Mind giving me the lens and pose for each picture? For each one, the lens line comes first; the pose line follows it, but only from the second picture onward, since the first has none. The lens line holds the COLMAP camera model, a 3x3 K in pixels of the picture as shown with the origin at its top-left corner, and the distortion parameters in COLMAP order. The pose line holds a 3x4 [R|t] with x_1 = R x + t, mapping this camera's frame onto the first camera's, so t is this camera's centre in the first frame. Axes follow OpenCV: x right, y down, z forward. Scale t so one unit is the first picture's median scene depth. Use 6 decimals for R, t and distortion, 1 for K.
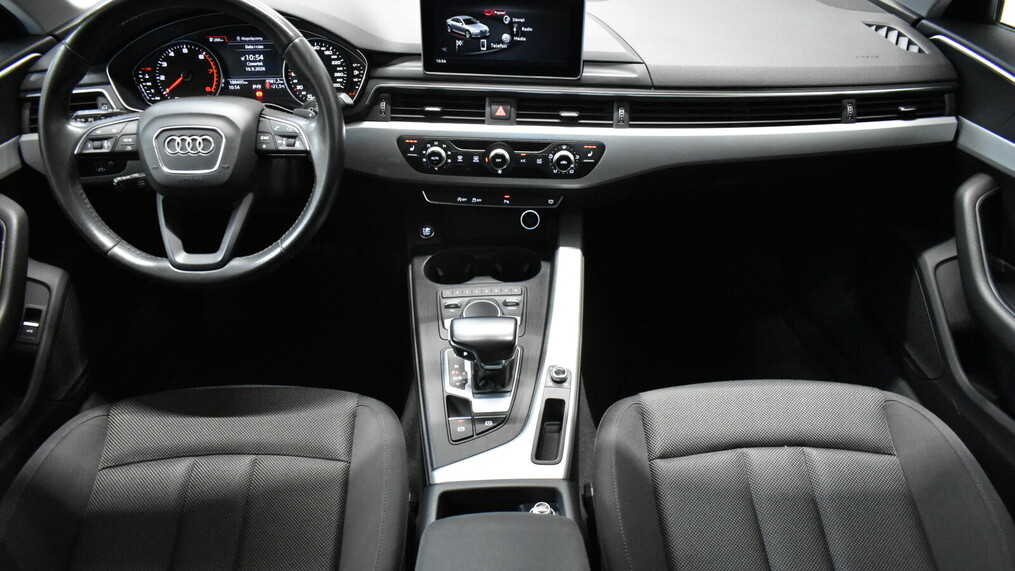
lens RADIAL K [[779.0, 0, 507.7], [0, 779.0, 286.3], [0, 0, 1]] dist [-0.036165, 0.029949]
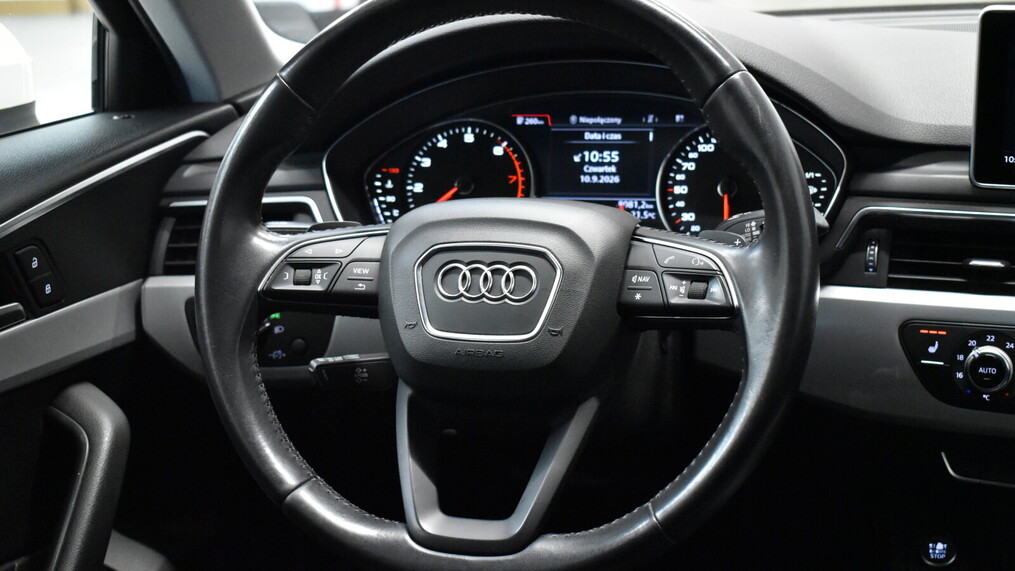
lens RADIAL K [[1580.1, 0, 512.6], [0, 1580.1, 280.2], [0, 0, 1]] dist [-0.008280, 0.000000]
pose [[0.960456, 0.040901, -0.275410, -0.107965], [-0.122162, 0.950763, -0.284827, 0.073893], [0.250200, 0.307208, 0.918163, 0.098198]]
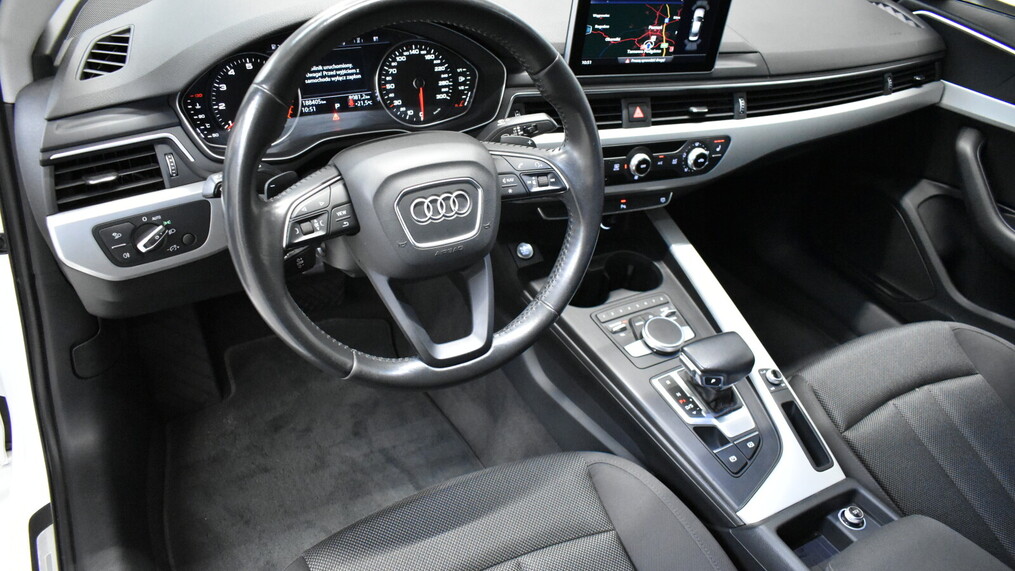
lens RADIAL K [[779.0, 0, 507.5], [0, 779.0, 279.1], [0, 0, 1]] dist [-0.036165, 0.029949]
pose [[0.875580, -0.188296, 0.444864, -0.586773], [0.160136, 0.981970, 0.100456, -0.147687], [-0.455759, -0.016719, 0.889946, 0.247388]]
